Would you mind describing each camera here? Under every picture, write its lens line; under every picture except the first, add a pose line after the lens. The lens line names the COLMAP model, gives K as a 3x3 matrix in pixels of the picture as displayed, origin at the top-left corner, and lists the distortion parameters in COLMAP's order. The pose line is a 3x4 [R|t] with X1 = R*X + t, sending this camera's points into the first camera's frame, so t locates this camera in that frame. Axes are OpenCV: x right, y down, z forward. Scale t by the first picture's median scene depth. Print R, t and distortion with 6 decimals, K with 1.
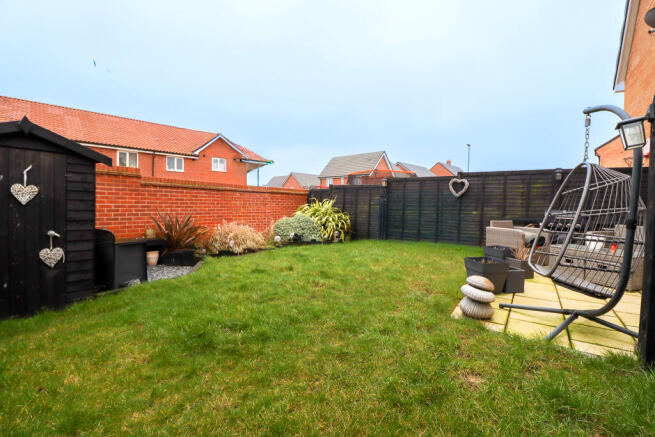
lens RADIAL K [[303.3, 0, 329.2], [0, 303.3, 214.8], [0, 0, 1]] dist [-0.000837, -0.000127]
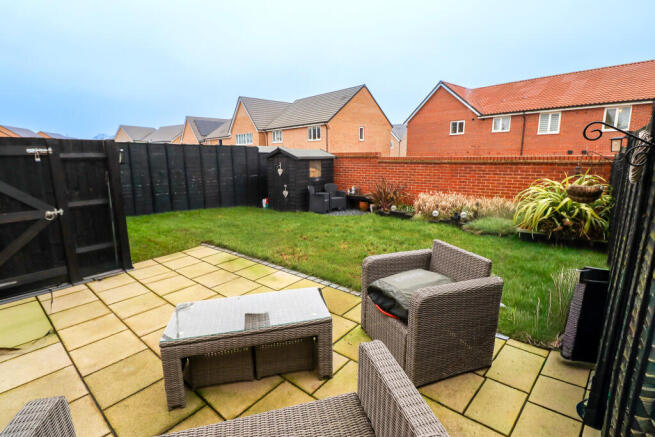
lens RADIAL K [[303.3, 0, 329.2], [0, 303.3, 214.8], [0, 0, 1]] dist [-0.000837, -0.000127]
pose [[-0.292769, 0.160037, -0.942695, 0.886810], [-0.027904, 0.984044, 0.175723, -0.095395], [0.955776, 0.077751, -0.283632, 1.147695]]
